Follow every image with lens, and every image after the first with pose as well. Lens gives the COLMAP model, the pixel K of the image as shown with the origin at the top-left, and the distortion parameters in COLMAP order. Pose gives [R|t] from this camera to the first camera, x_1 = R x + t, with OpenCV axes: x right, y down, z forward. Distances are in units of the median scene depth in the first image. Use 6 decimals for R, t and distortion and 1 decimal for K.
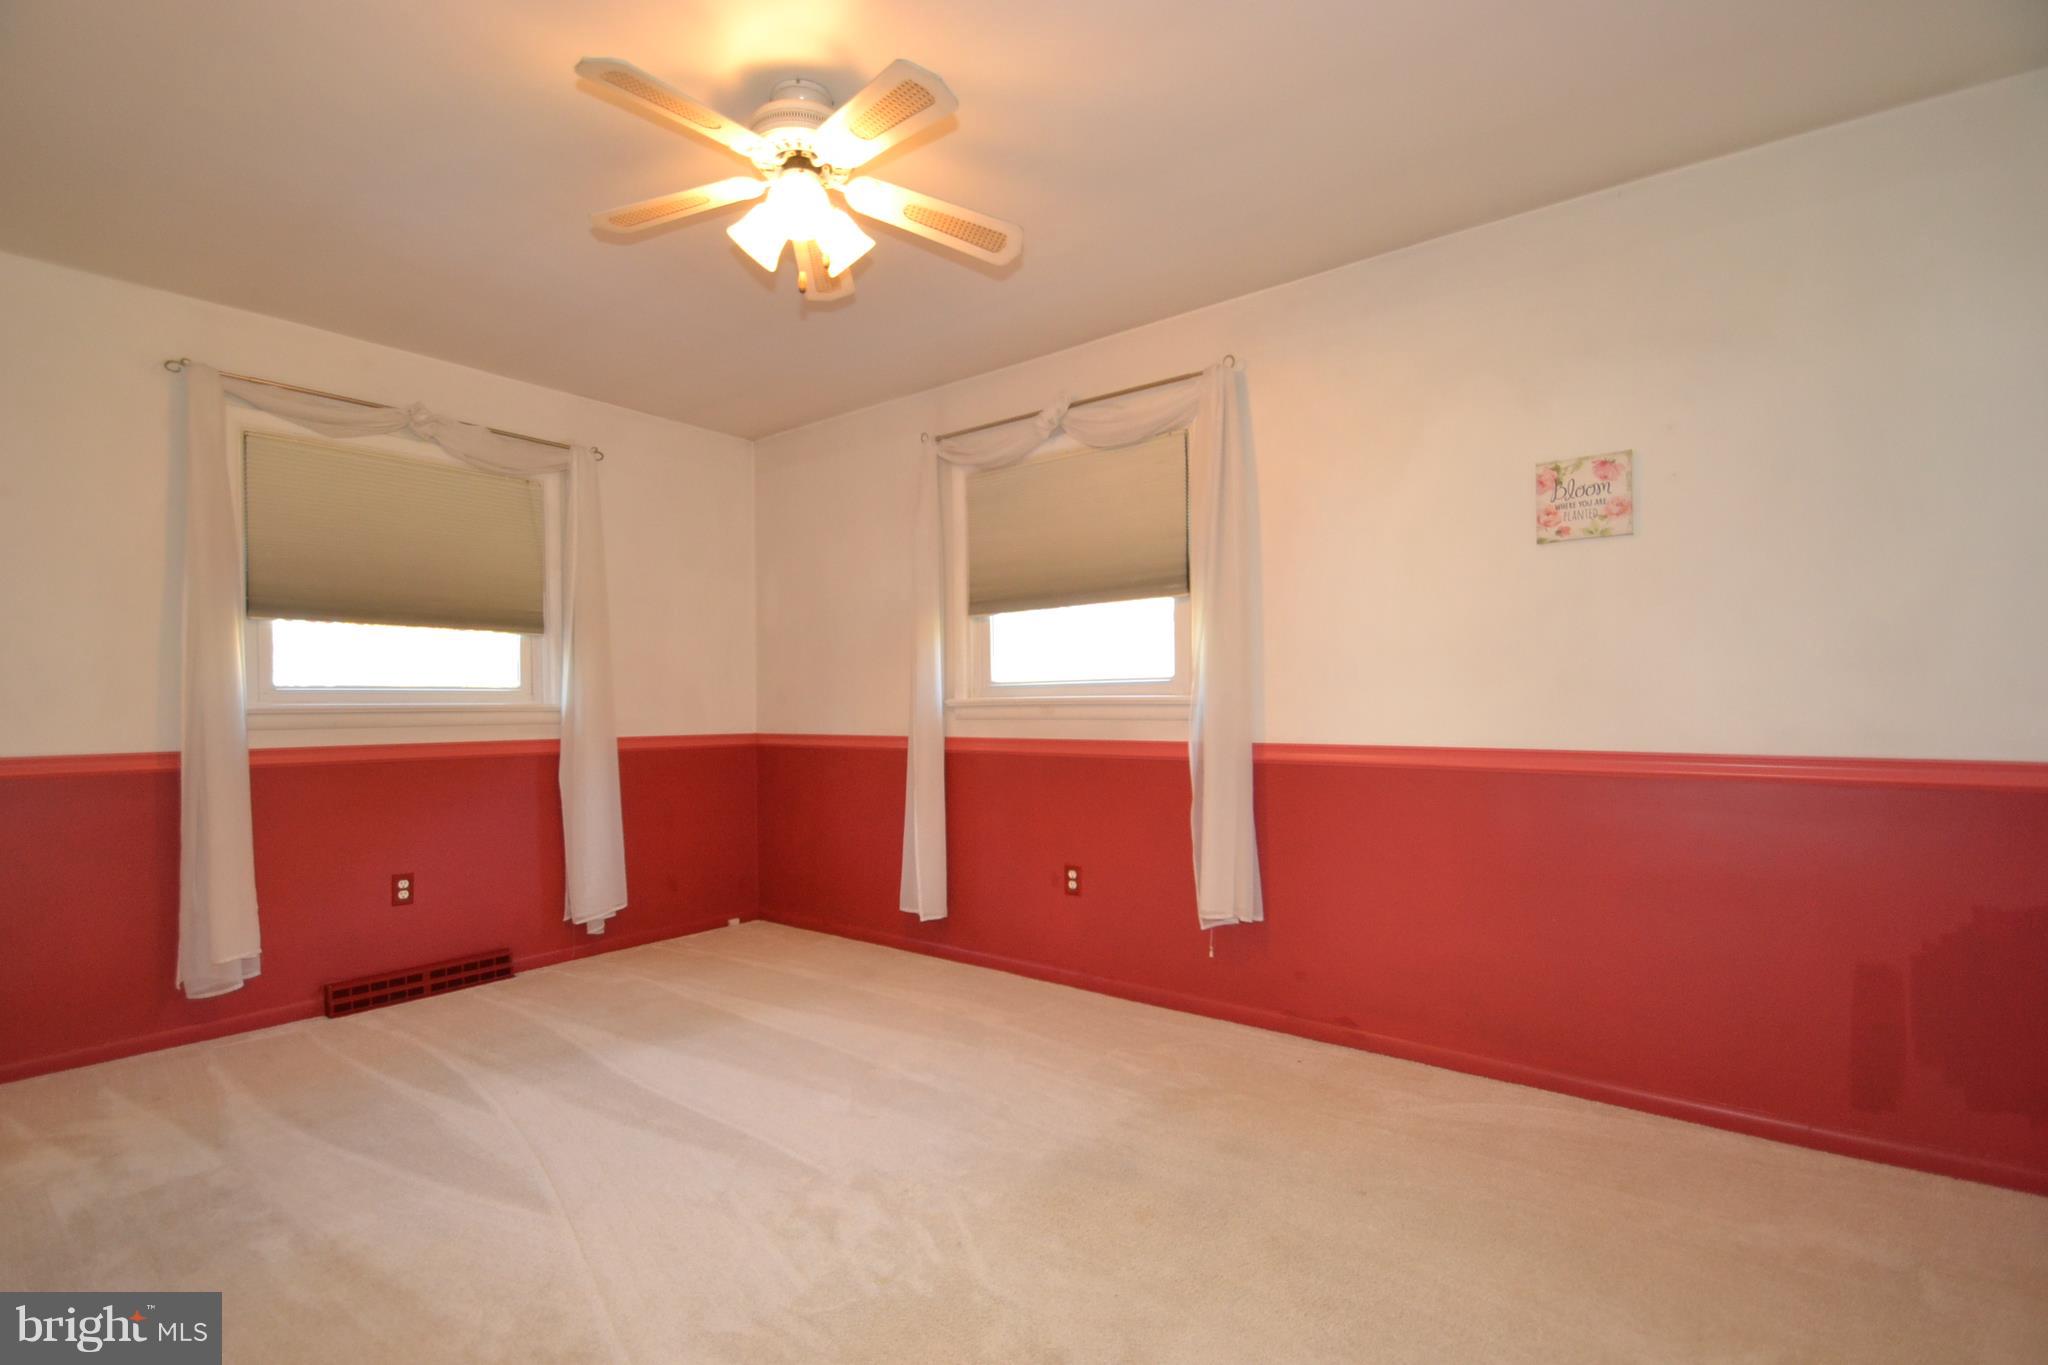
lens RADIAL K [[917.1, 0, 1003.3], [0, 917.1, 713.6], [0, 0, 1]] dist [0.000719, -0.007928]
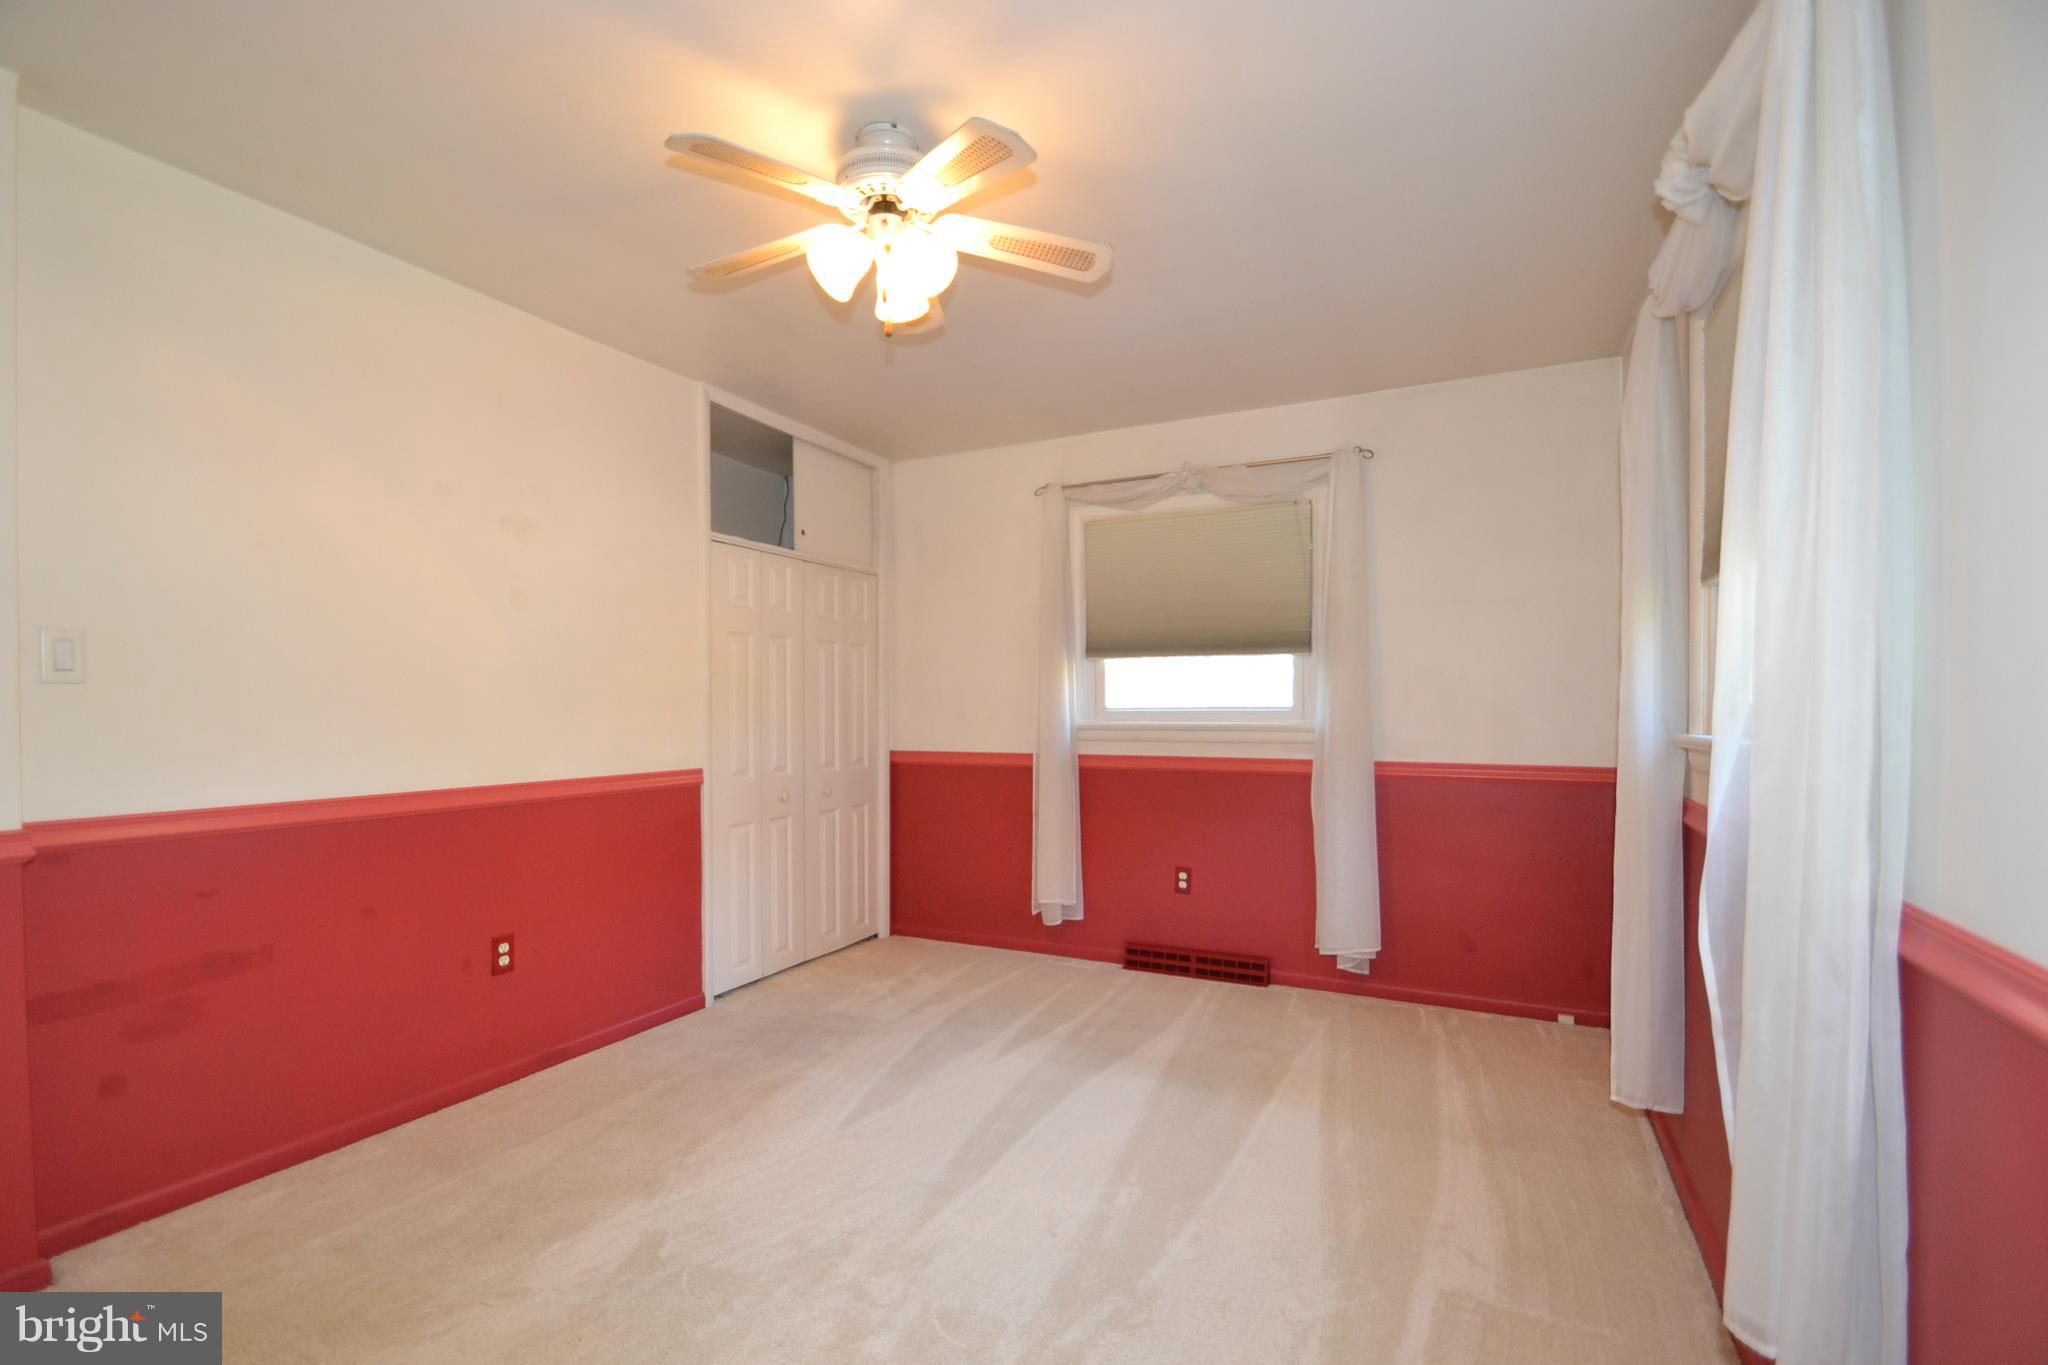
lens RADIAL K [[894.9, 0, 1029.5], [0, 894.9, 734.6], [0, 0, 1]] dist [0.034464, 0.000023]
pose [[0.239496, 0.019586, -0.970700, 0.430412], [-0.015480, 0.999746, 0.016353, -0.011346], [0.970774, 0.011110, 0.239738, 0.554074]]
